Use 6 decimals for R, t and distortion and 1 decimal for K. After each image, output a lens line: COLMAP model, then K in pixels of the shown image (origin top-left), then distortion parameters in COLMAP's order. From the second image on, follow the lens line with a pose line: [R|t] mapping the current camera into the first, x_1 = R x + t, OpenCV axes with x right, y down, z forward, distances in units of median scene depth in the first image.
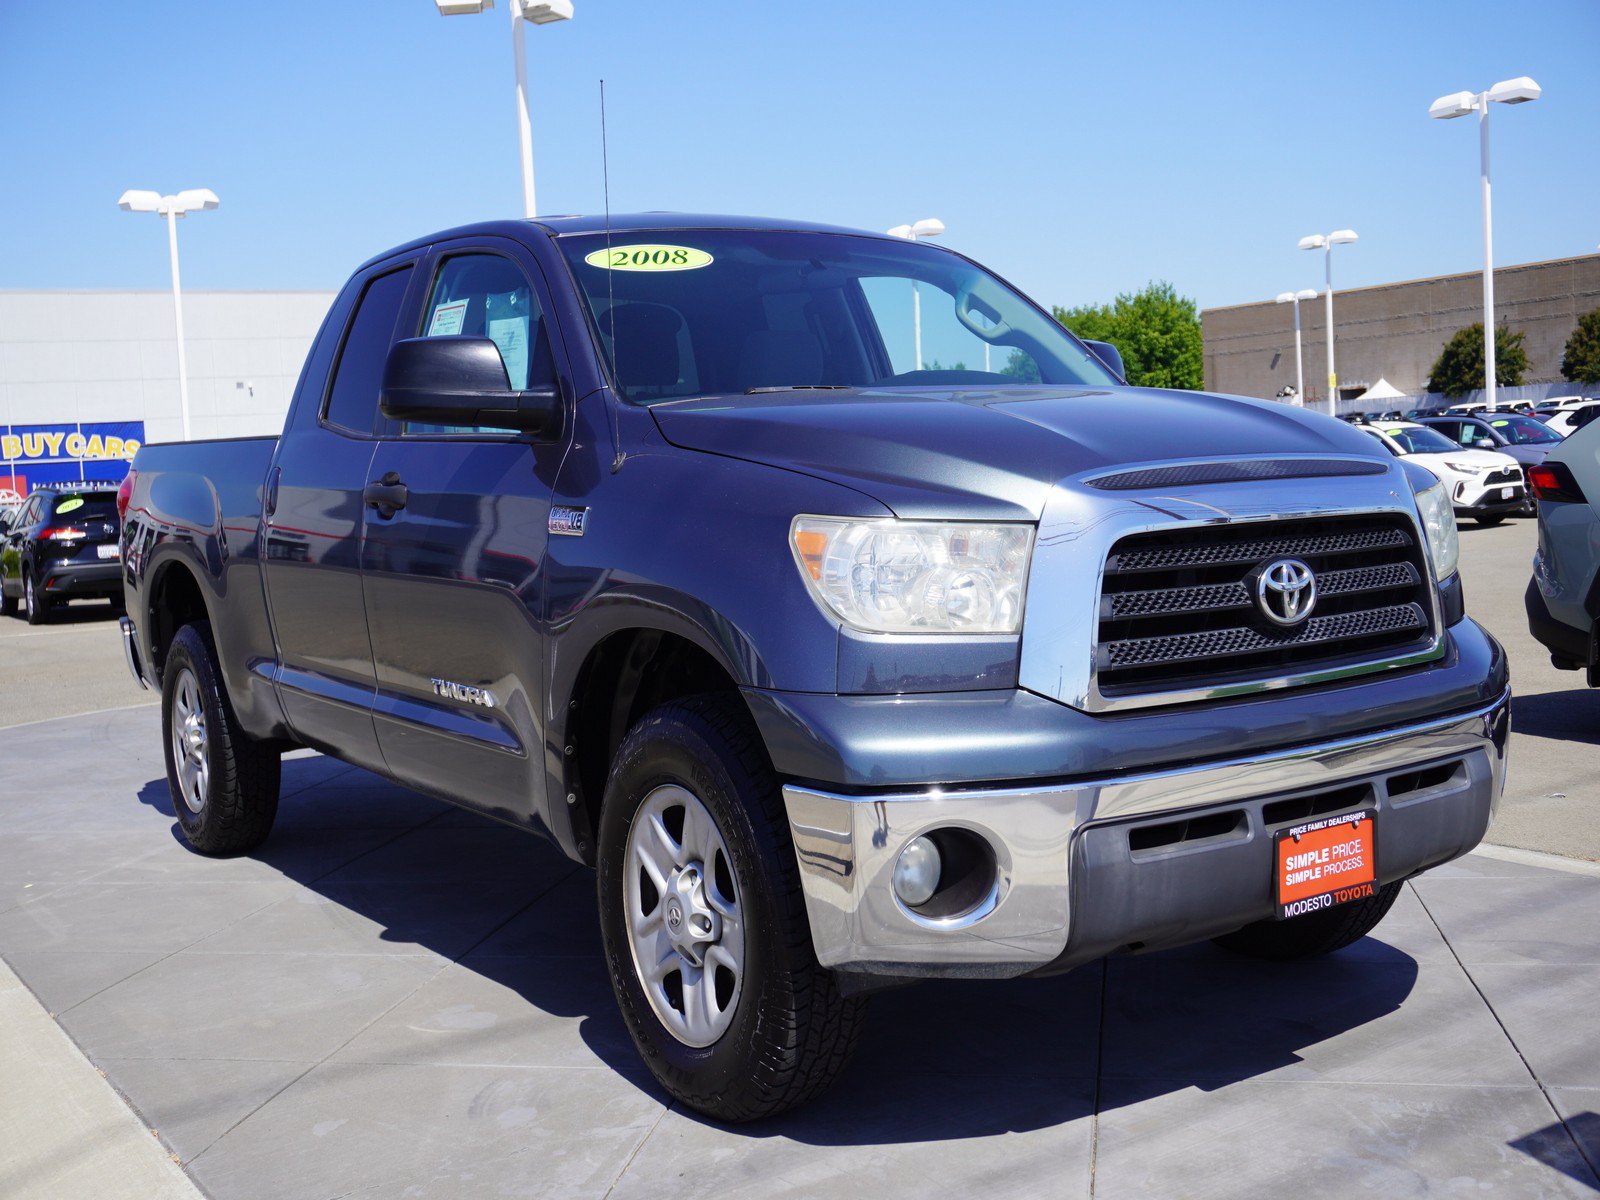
lens RADIAL K [[1807.4, 0, 800.0], [0, 1807.4, 600.0], [0, 0, 1]] dist [-0.010214, 0.028712]
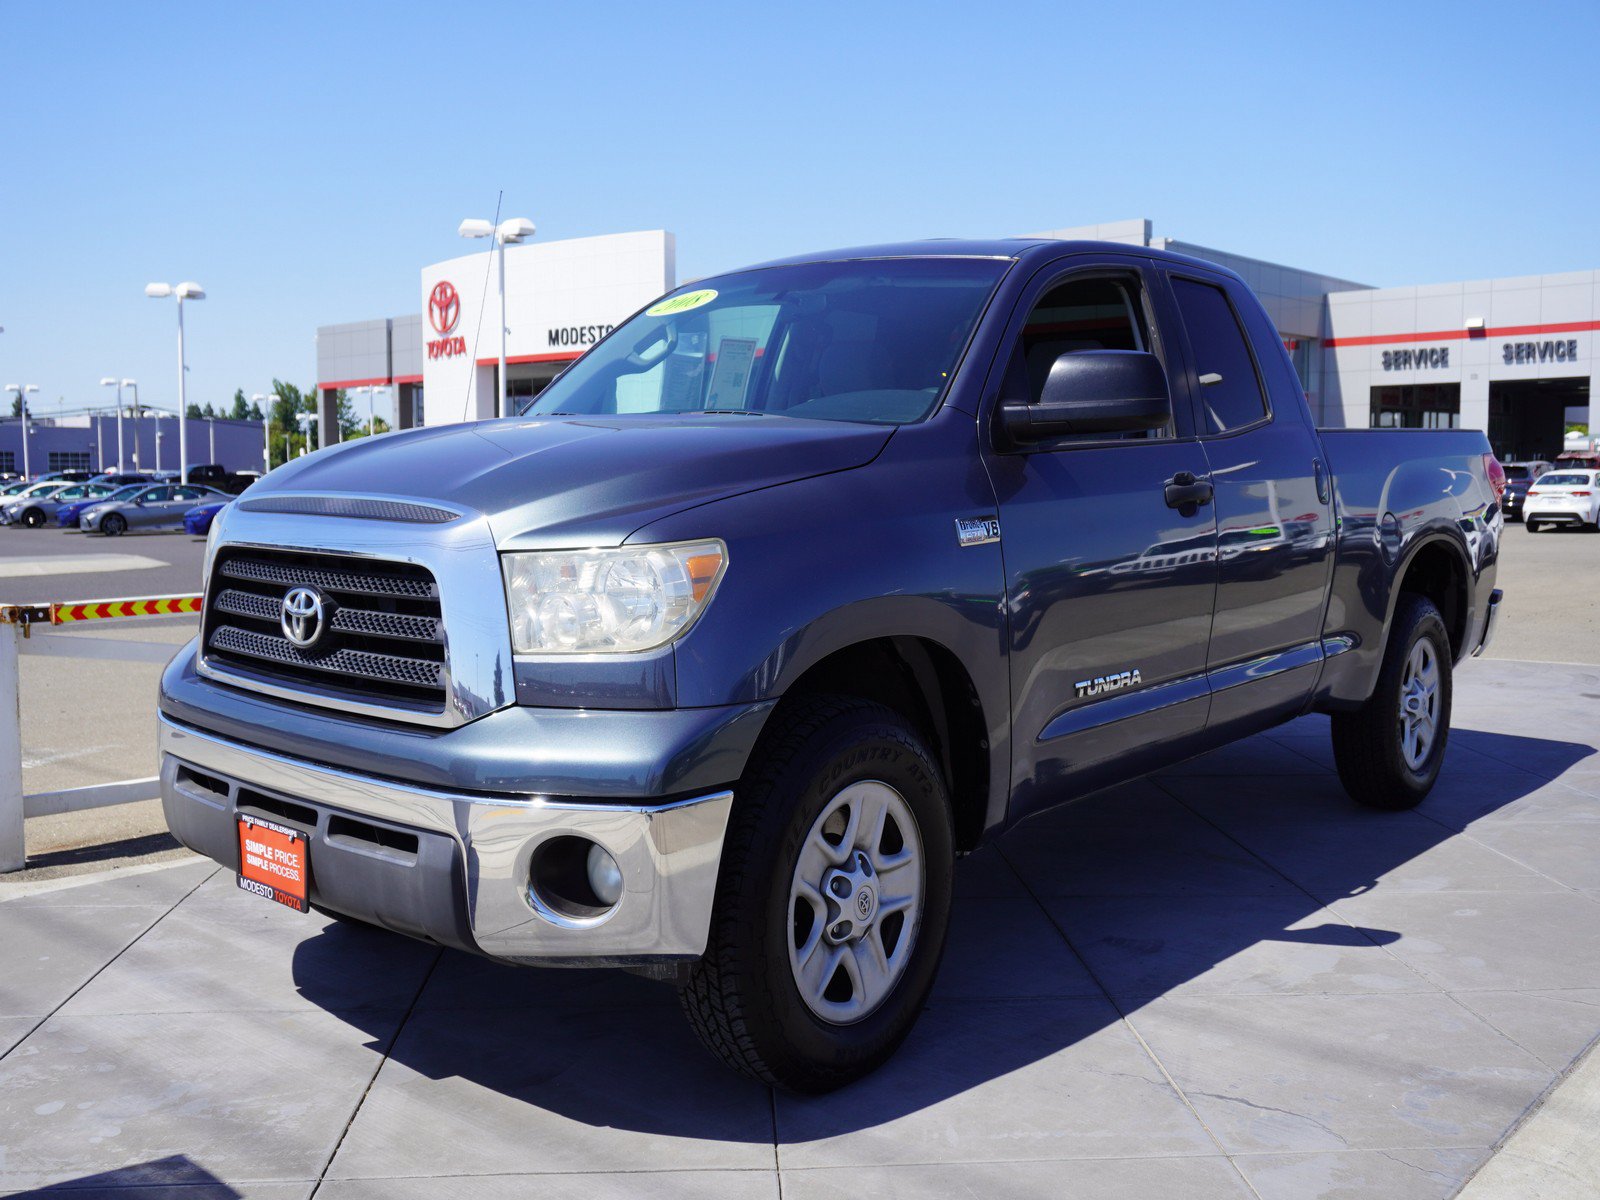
lens RADIAL K [[1550.3, 0, 800.0], [0, 1550.3, 600.0], [0, 0, 1]] dist [0.018007, 0.001043]
pose [[0.222601, 0.142127, -0.964494, 1.260377], [-0.091167, 0.988016, 0.124553, -0.162227], [0.970638, 0.060205, 0.232890, 1.076276]]
